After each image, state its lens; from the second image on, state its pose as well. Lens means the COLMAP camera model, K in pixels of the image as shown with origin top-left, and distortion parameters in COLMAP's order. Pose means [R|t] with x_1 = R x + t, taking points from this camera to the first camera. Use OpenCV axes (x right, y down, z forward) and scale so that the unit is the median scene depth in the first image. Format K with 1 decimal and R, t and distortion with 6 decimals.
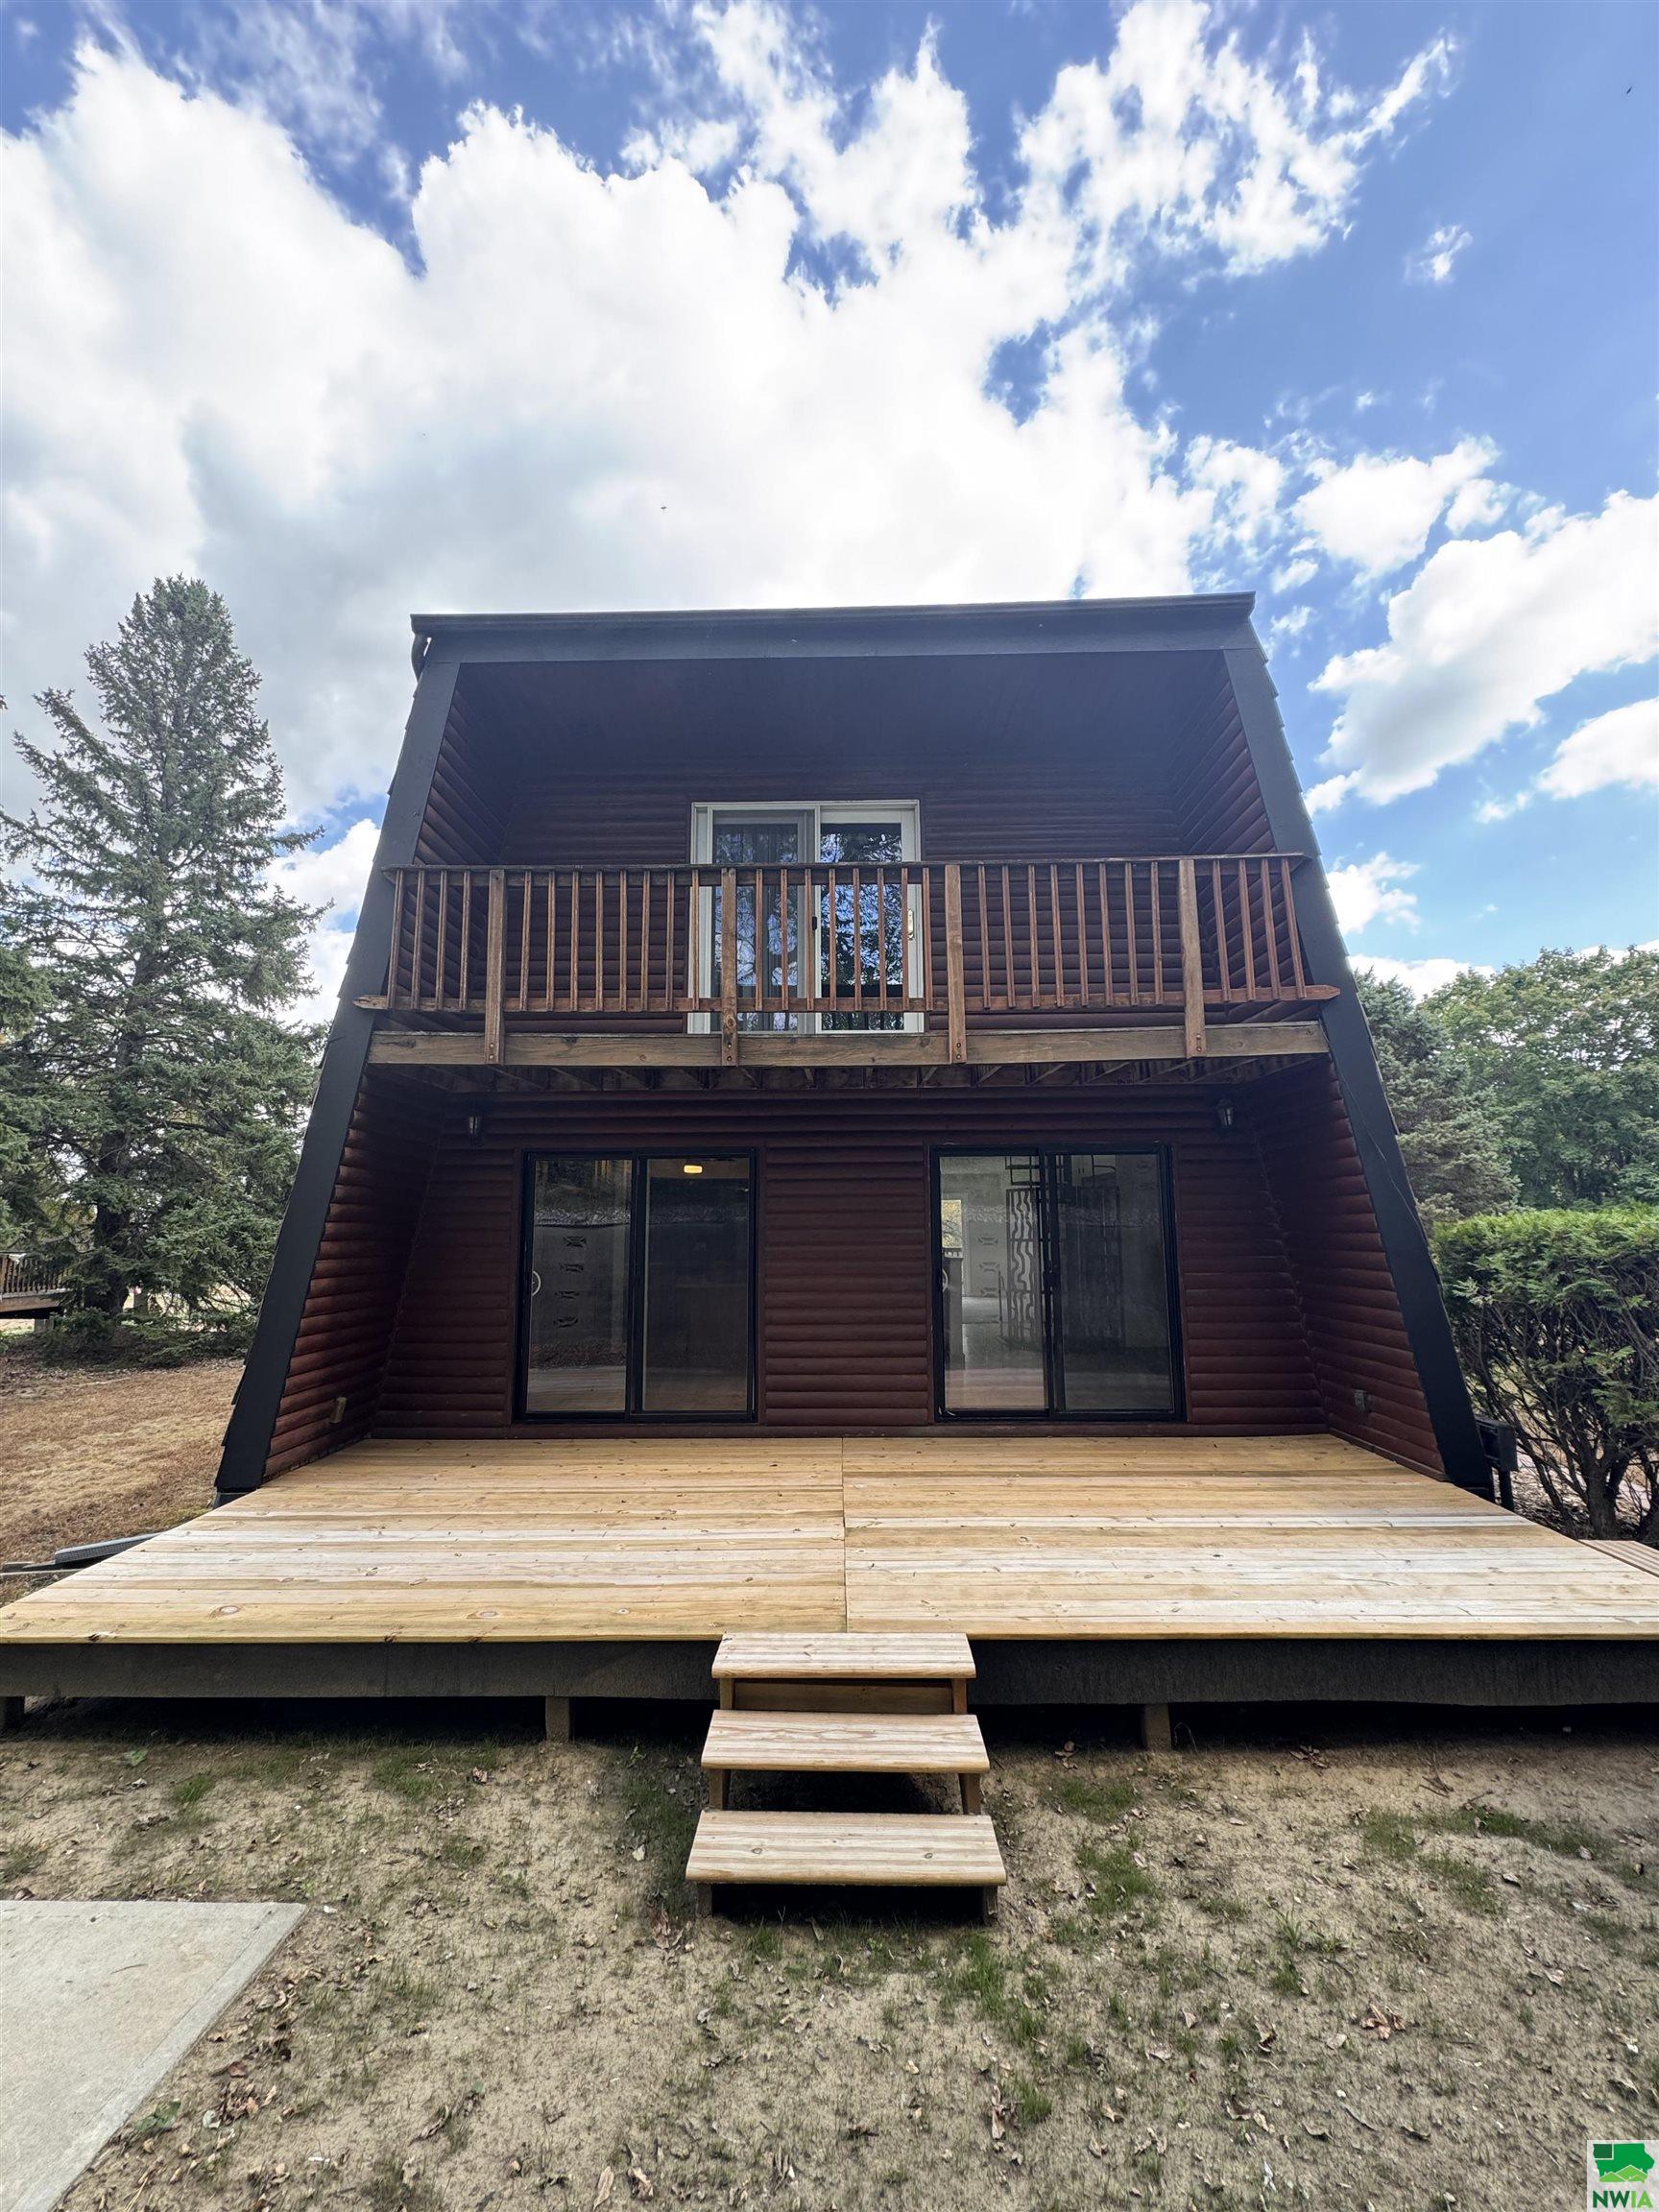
lens RADIAL K [[883.0, 0, 815.8], [0, 883.0, 1109.6], [0, 0, 1]] dist [0.026616, 0.000244]
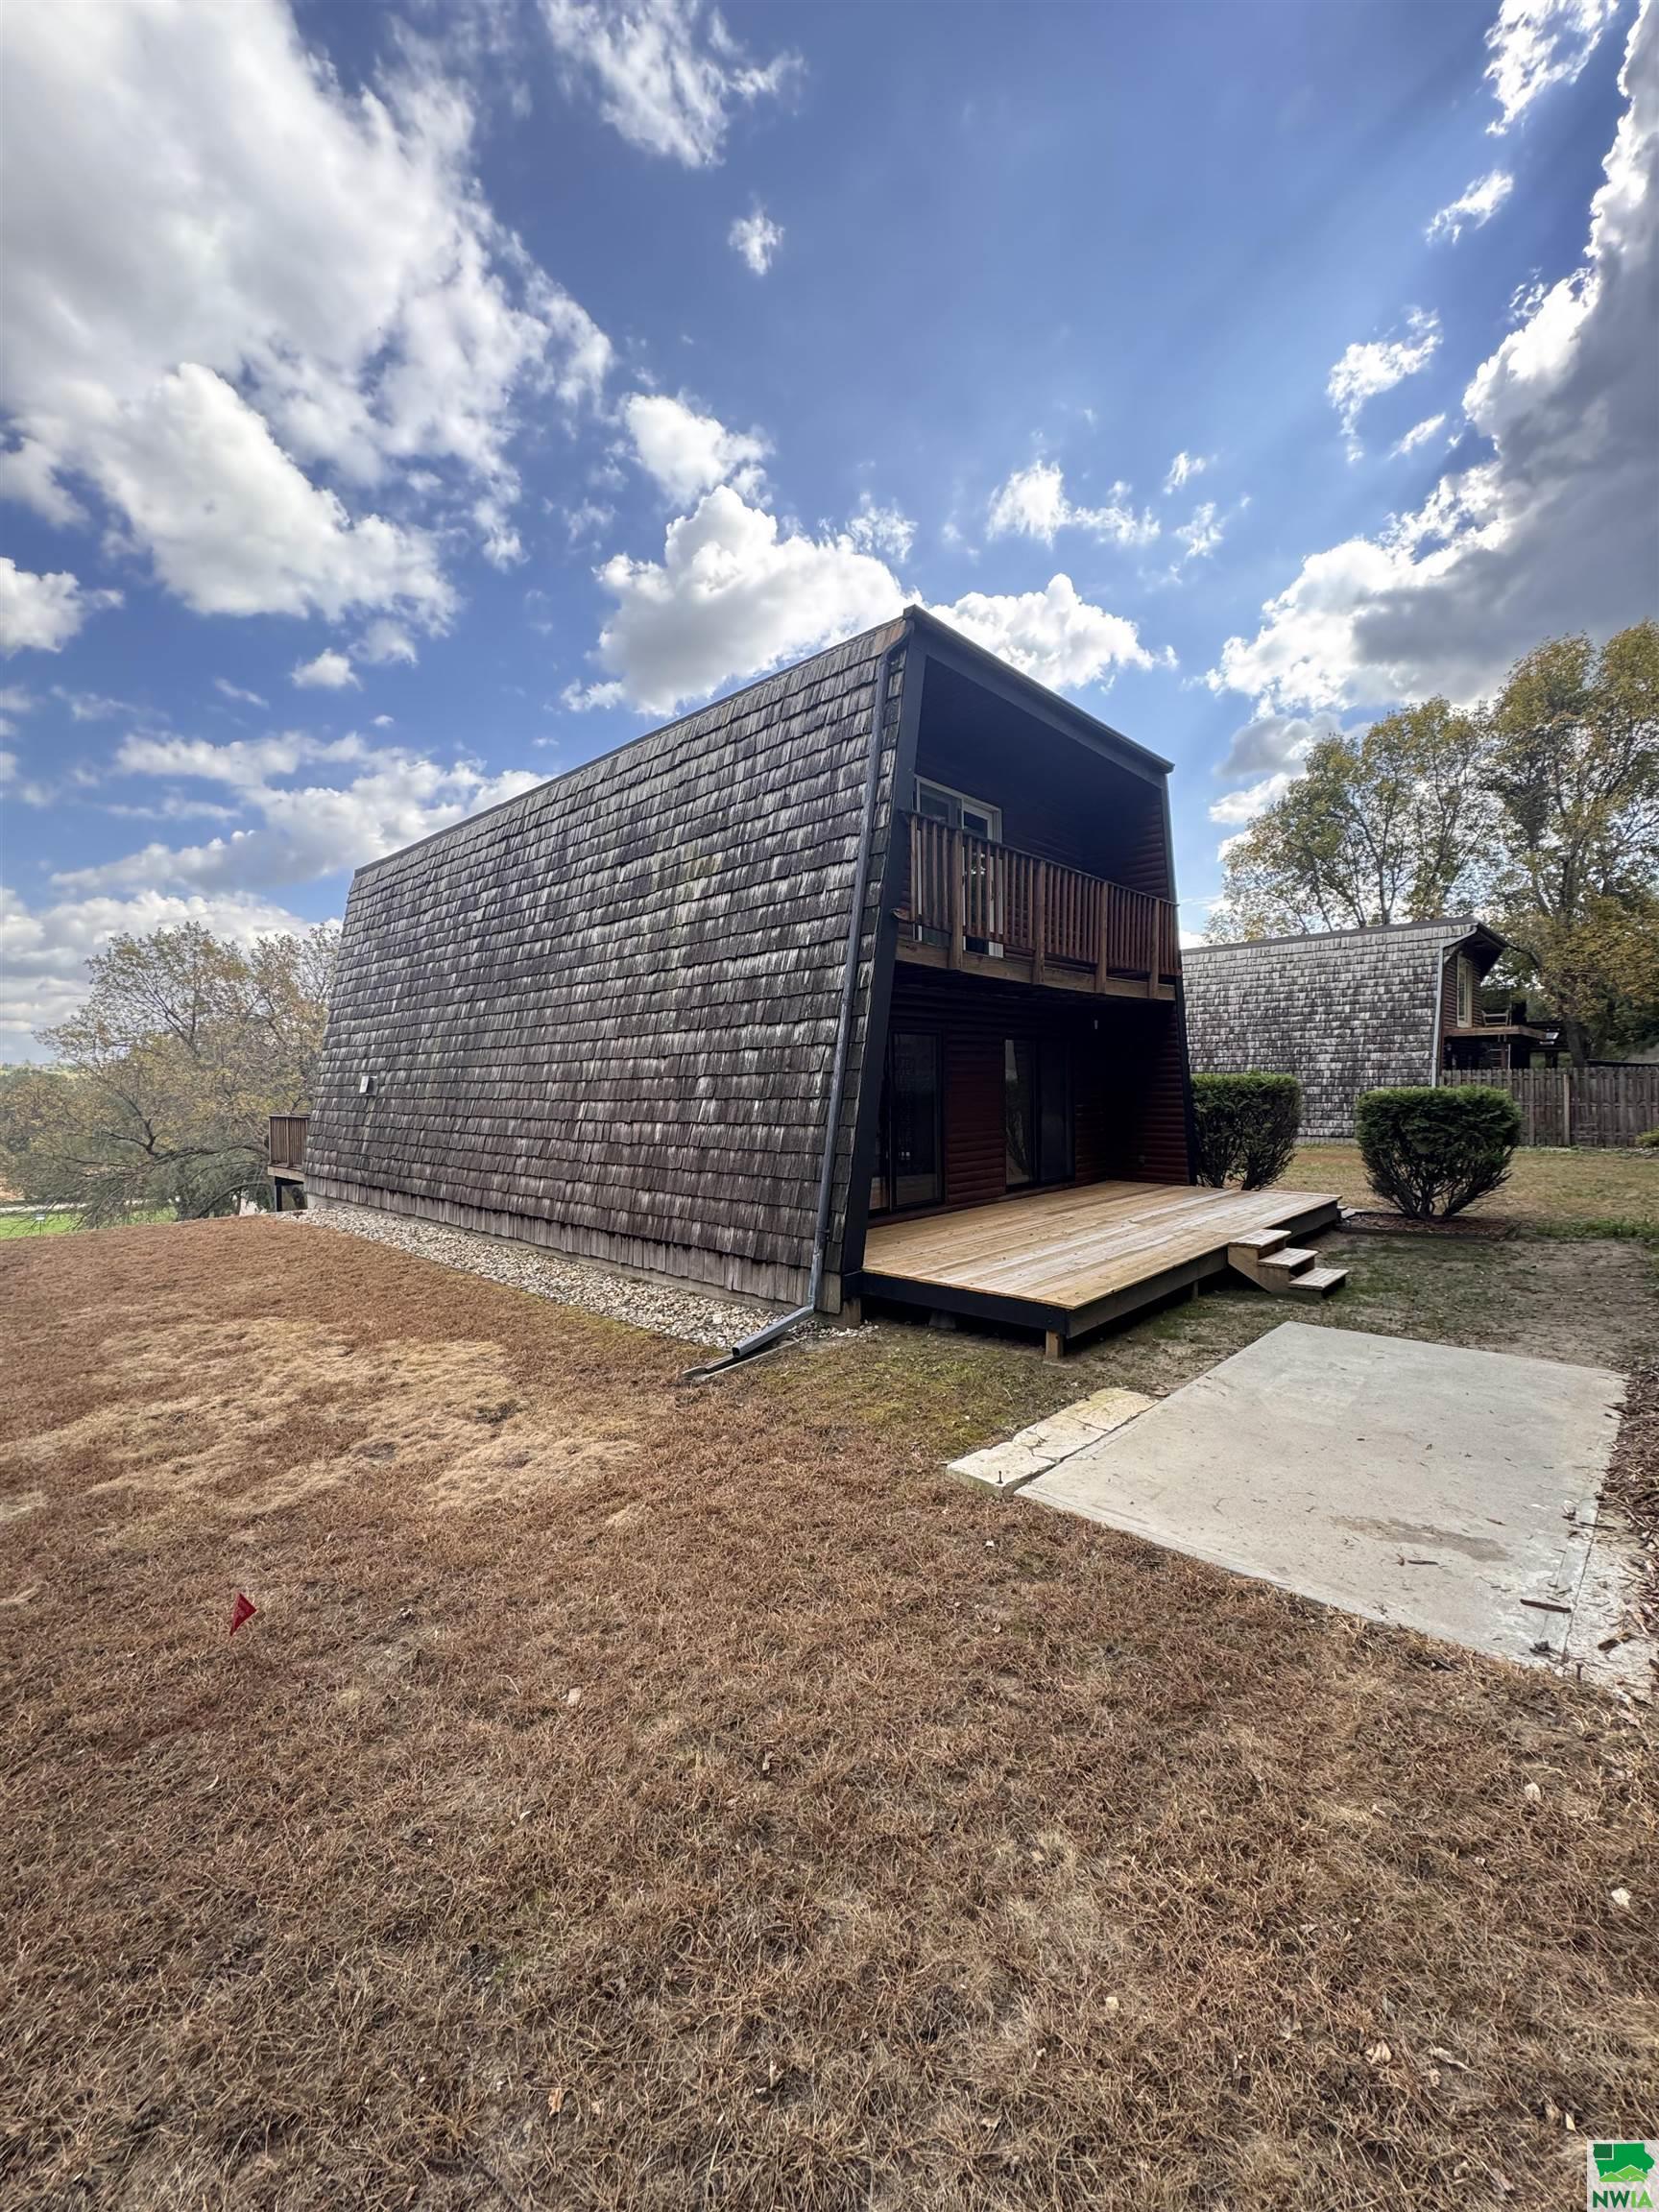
lens RADIAL K [[883.0, 0, 815.8], [0, 883.0, 1109.6], [0, 0, 1]] dist [0.026616, 0.000244]
pose [[0.699603, -0.026911, 0.714025, -0.141681], [-0.083206, 0.989424, 0.118816, 0.002029], [-0.709671, -0.142535, 0.689964, 0.011199]]
